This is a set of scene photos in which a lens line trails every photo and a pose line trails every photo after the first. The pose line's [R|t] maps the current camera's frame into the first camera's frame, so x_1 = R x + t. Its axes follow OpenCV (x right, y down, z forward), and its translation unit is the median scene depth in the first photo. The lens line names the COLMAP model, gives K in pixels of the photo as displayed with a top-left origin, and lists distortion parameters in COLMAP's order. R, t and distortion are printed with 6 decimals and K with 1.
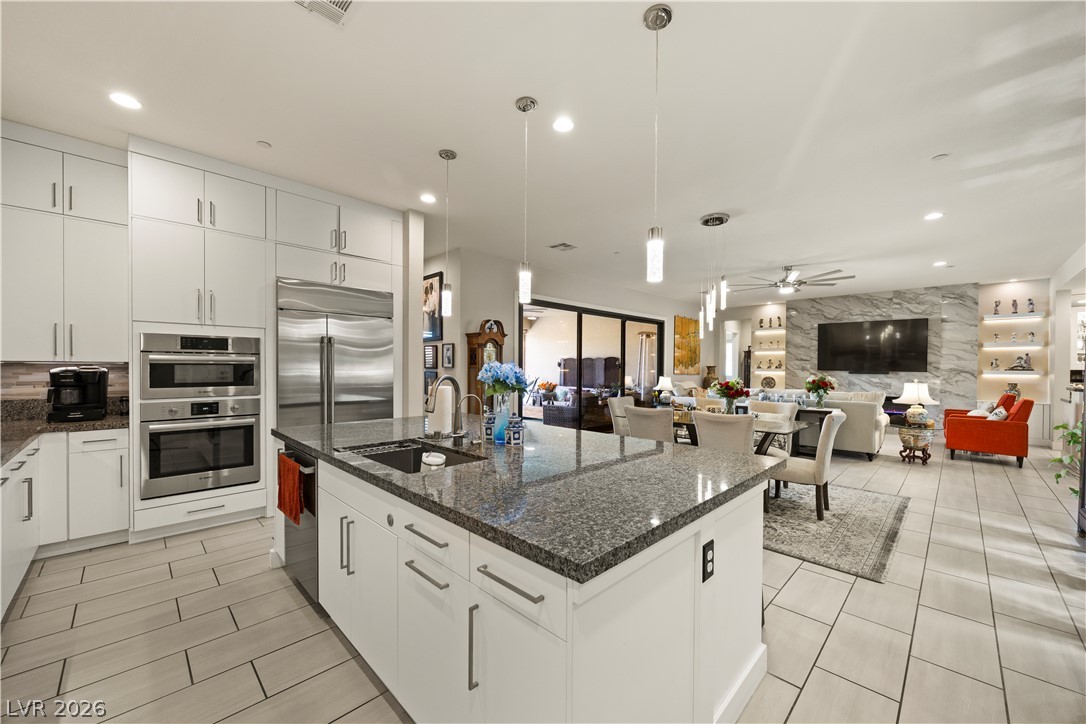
lens RADIAL K [[415.0, 0, 542.2], [0, 415.0, 371.3], [0, 0, 1]] dist [-0.001286, -0.000601]
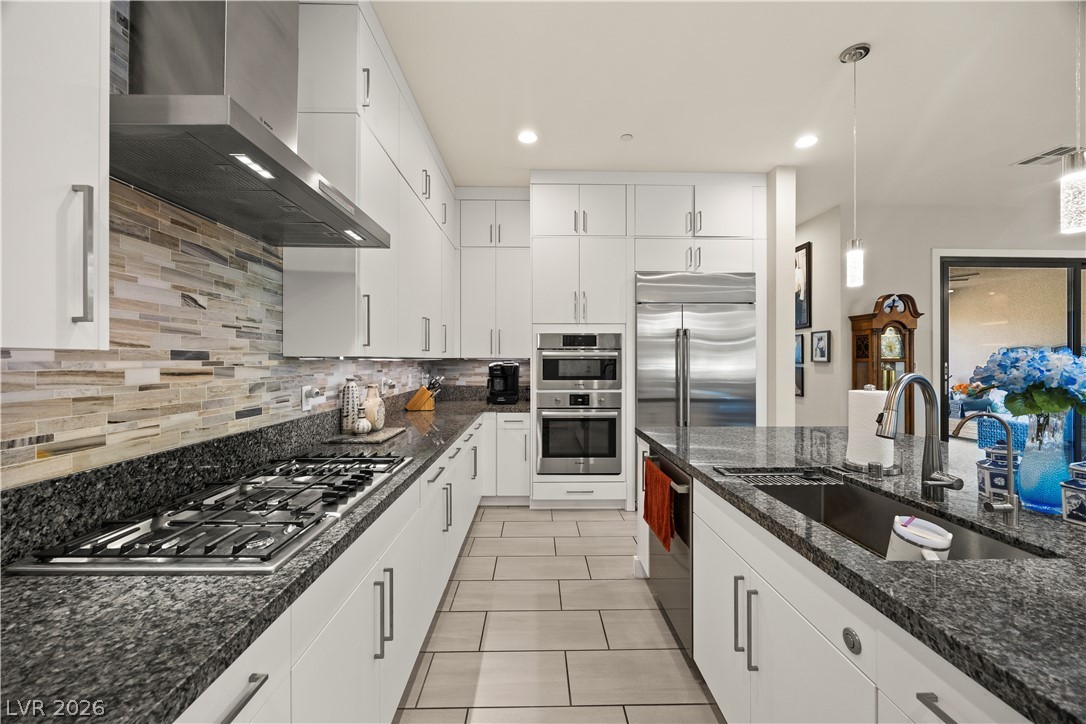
lens RADIAL K [[415.0, 0, 544.5], [0, 415.0, 361.8], [0, 0, 1]] dist [-0.001286, -0.000601]
pose [[0.723345, -0.003927, -0.690476, -0.111213], [-0.003633, 0.999948, -0.009493, -0.000196], [0.690477, 0.009376, 0.723293, 0.129259]]
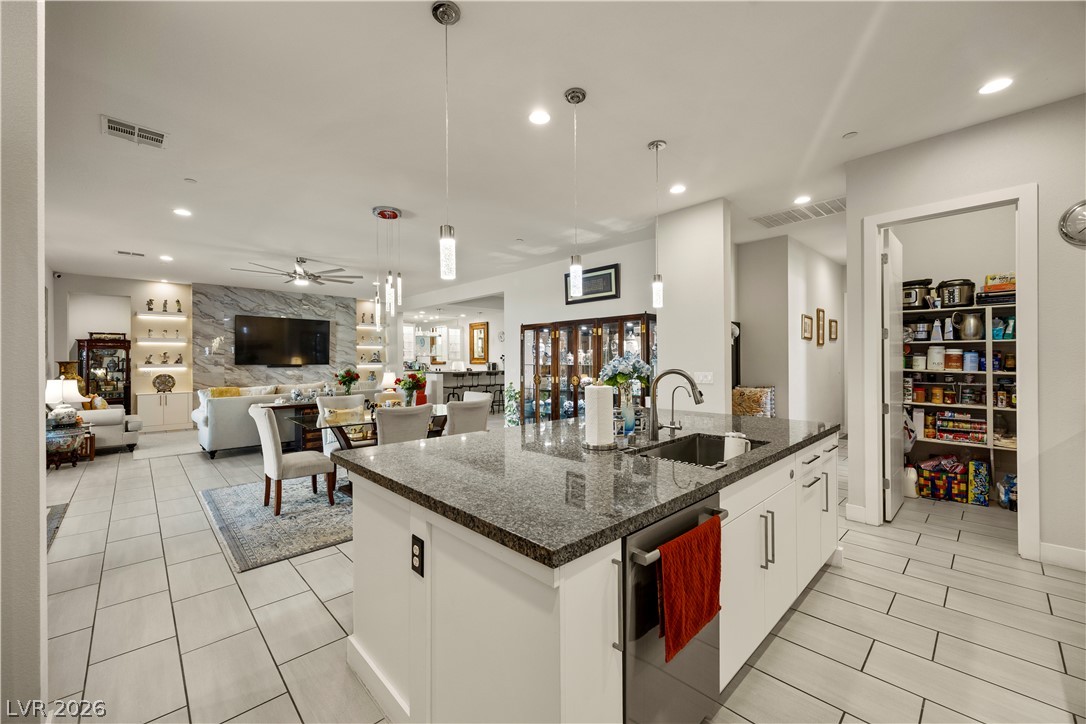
lens RADIAL K [[430.5, 0, 544.2], [0, 430.5, 364.4], [0, 0, 1]] dist [0.001941, 0.000376]
pose [[0.026939, -0.015483, 0.999517, -1.617766], [0.018261, 0.999721, 0.014994, -0.028927], [-0.999470, 0.017848, 0.027214, 1.605943]]
